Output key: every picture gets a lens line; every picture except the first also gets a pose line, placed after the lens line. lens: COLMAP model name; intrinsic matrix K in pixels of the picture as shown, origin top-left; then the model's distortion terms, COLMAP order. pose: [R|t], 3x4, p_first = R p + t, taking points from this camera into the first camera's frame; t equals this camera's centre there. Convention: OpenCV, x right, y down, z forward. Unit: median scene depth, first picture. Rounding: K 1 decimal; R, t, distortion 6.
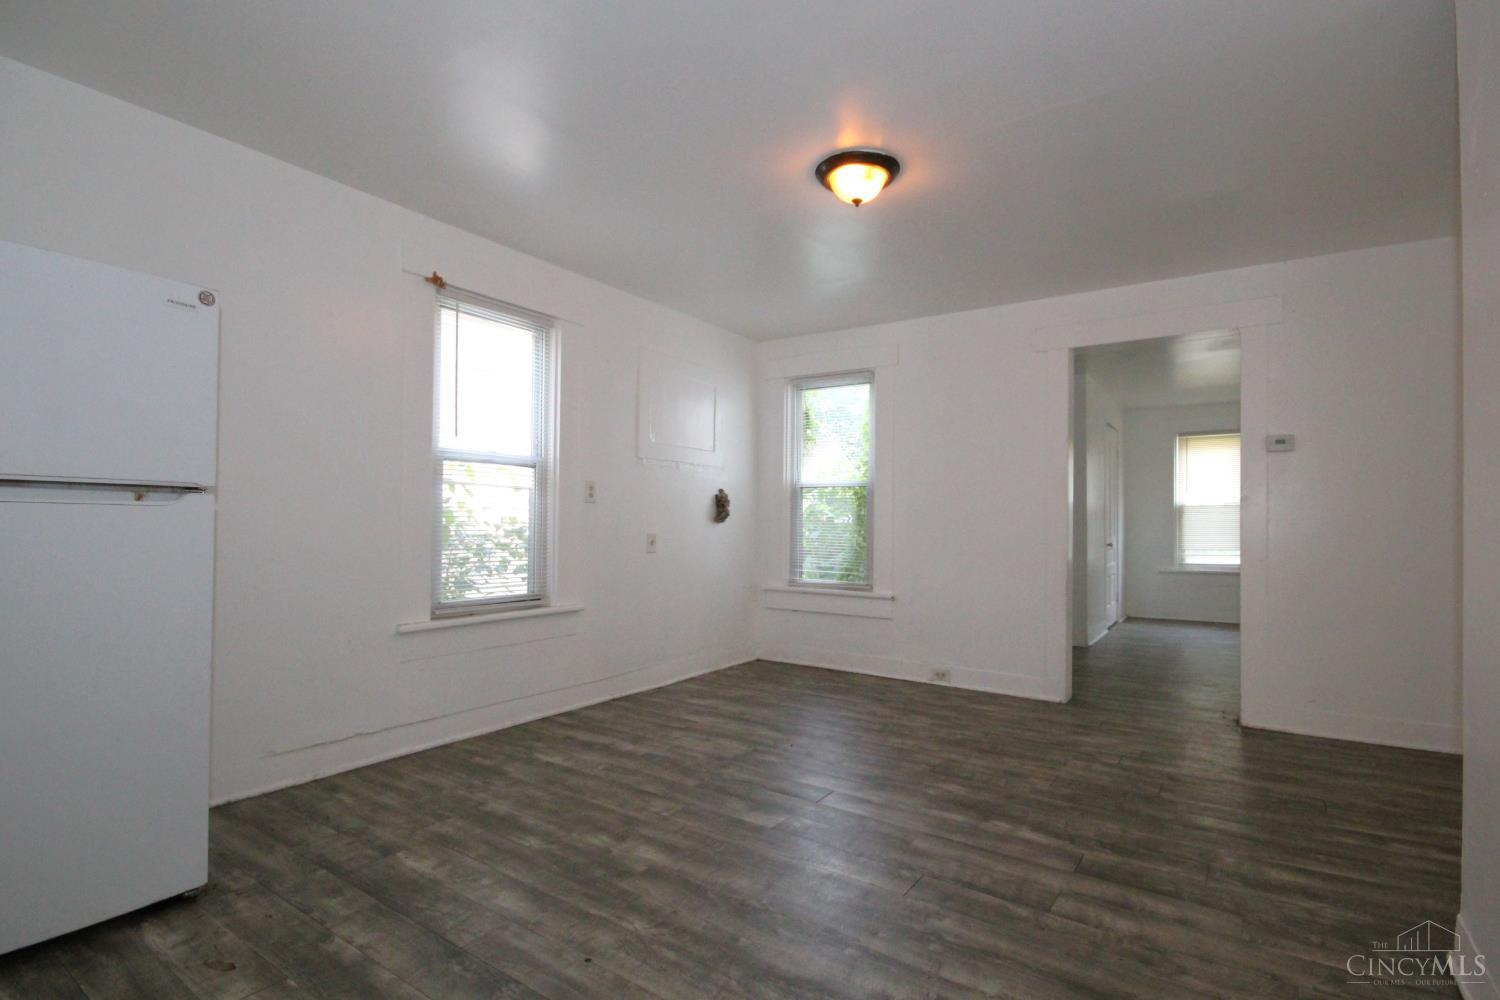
lens RADIAL K [[707.1, 0, 759.6], [0, 707.1, 509.0], [0, 0, 1]] dist [-0.002934, -0.000752]
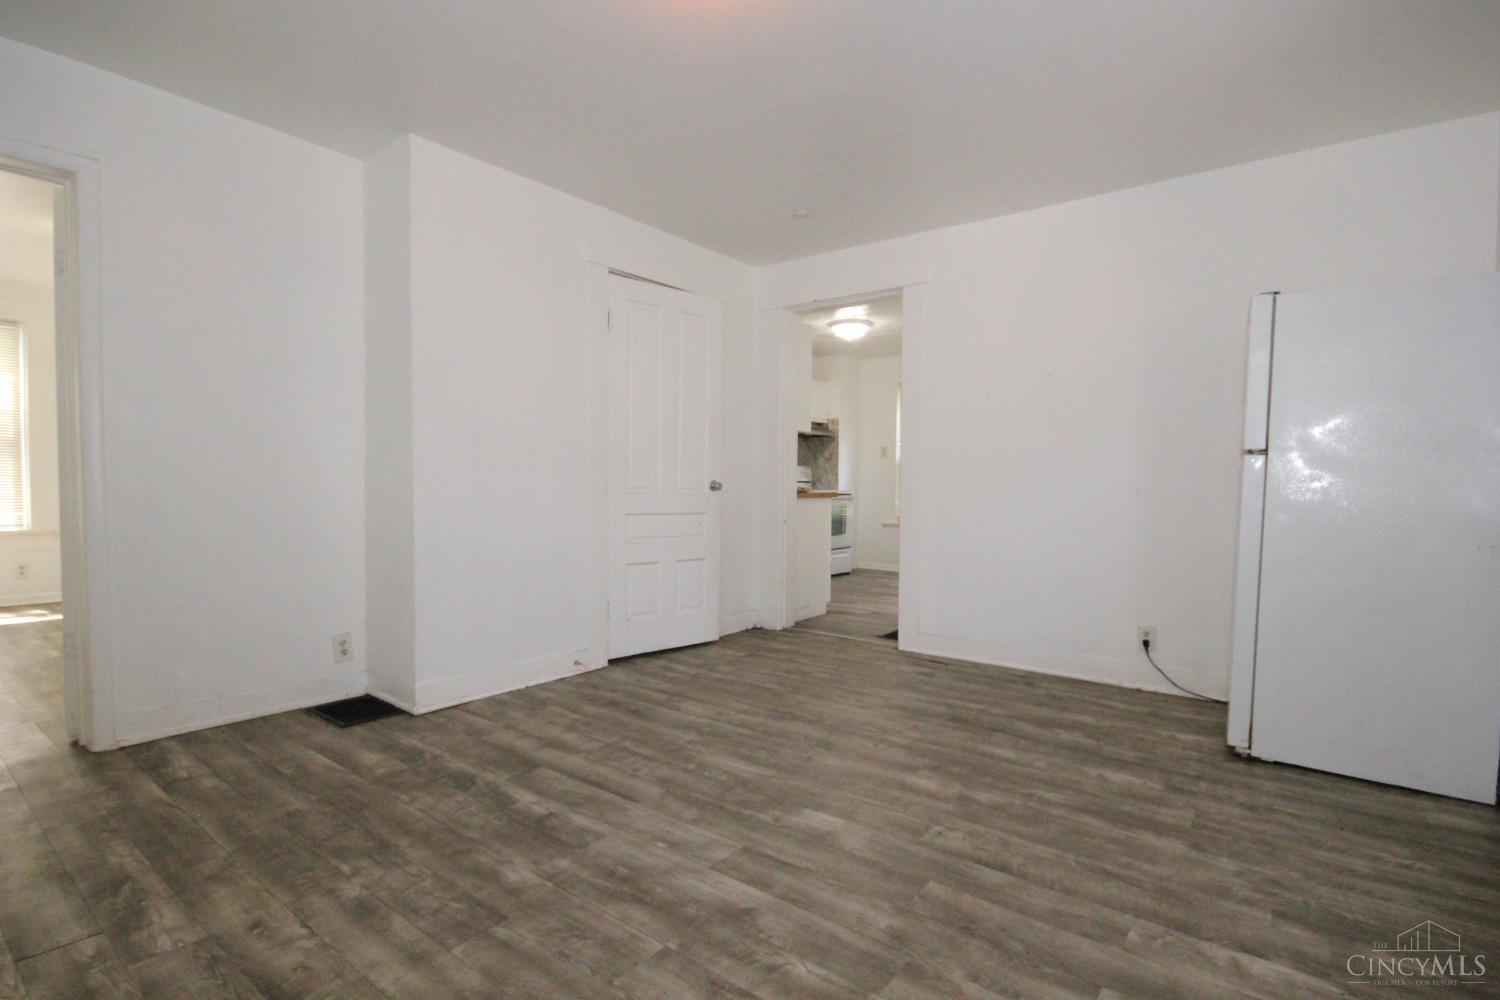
lens RADIAL K [[731.1, 0, 762.2], [0, 731.1, 506.3], [0, 0, 1]] dist [-0.003712, -0.000977]
pose [[-0.998460, -0.021456, 0.051155, 0.031164], [-0.020868, 0.999710, 0.011998, 0.057464], [-0.051397, 0.010912, -0.998619, 1.783311]]
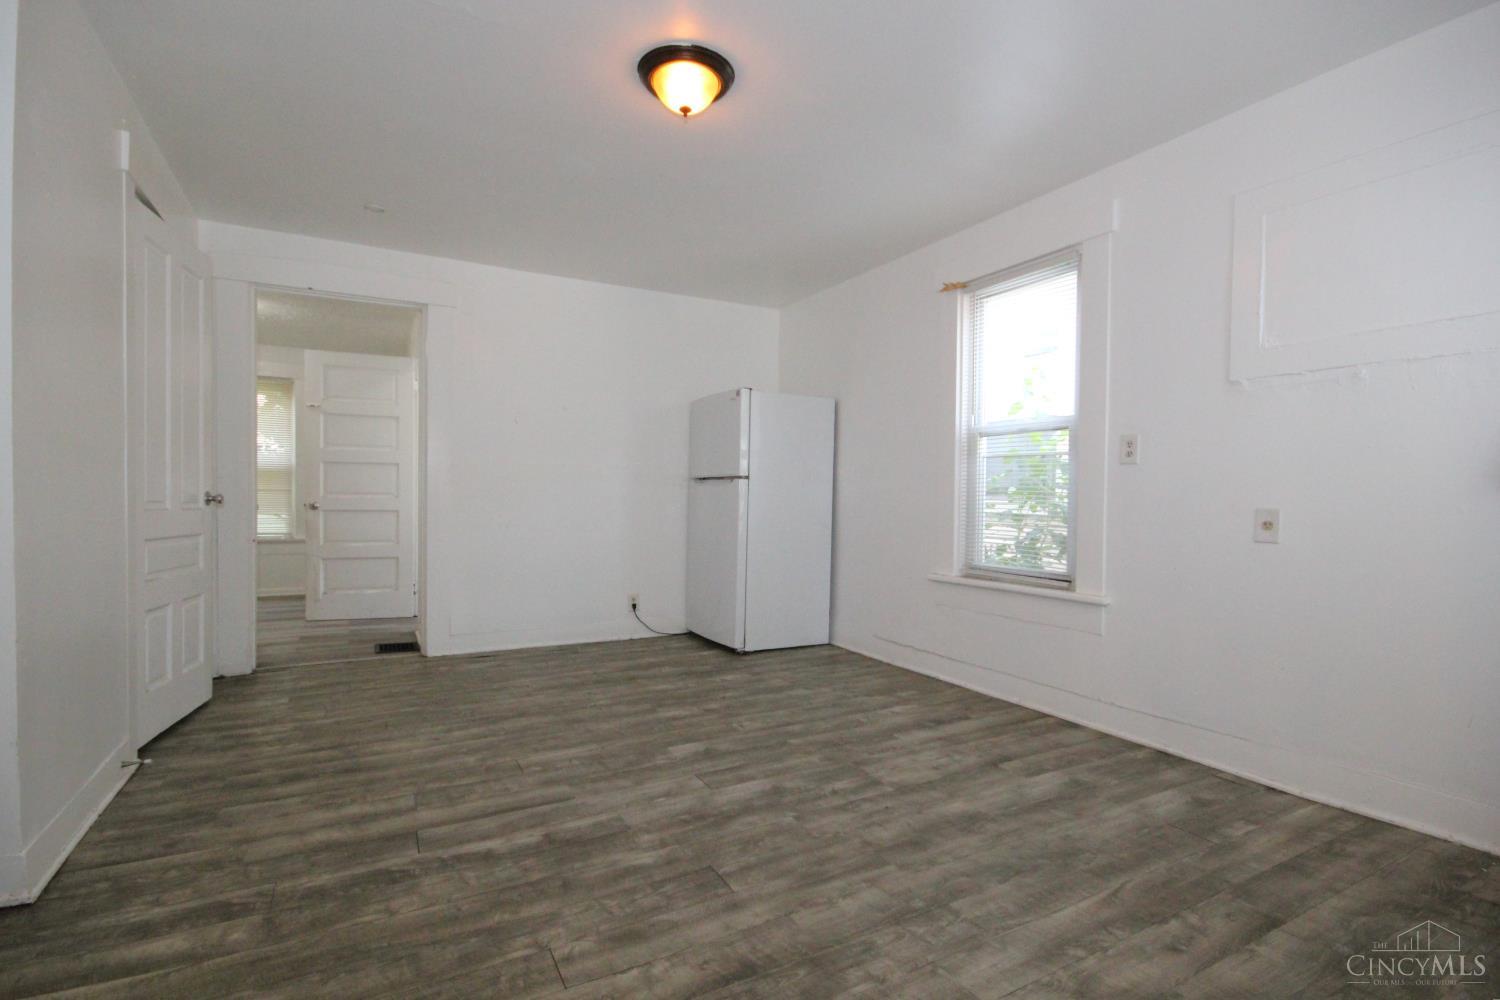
lens RADIAL K [[707.1, 0, 759.6], [0, 707.1, 509.0], [0, 0, 1]] dist [-0.002934, -0.000752]
pose [[-0.441767, 0.000605, -0.897130, 0.918306], [0.004431, 0.999989, -0.001508, 0.058504], [0.897119, -0.004641, -0.441764, 1.535333]]
